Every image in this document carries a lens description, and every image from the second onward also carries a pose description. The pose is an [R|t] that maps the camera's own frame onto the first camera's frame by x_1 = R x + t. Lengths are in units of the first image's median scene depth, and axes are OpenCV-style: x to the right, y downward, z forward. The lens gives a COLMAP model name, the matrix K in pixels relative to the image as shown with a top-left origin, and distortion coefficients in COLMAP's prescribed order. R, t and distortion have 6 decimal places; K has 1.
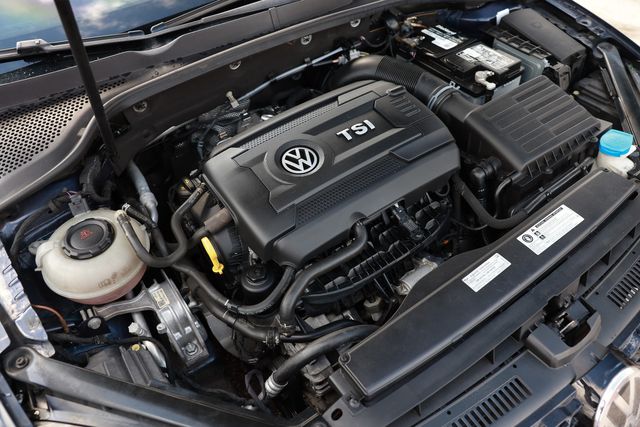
lens RADIAL K [[494.9, 0, 320.0], [0, 494.9, 213.5], [0, 0, 1]] dist [-0.126776, 0.113539]
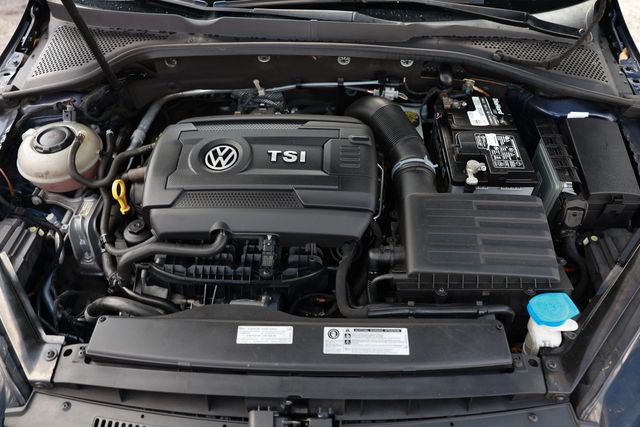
lens RADIAL K [[485.3, 0, 320.0], [0, 485.3, 213.5], [0, 0, 1]] dist [-0.090522, 0.001432]
pose [[0.797490, 0.469718, -0.378649, 0.550410], [-0.458524, 0.879758, 0.125630, -0.216096], [0.392130, 0.073431, 0.916974, 0.109591]]
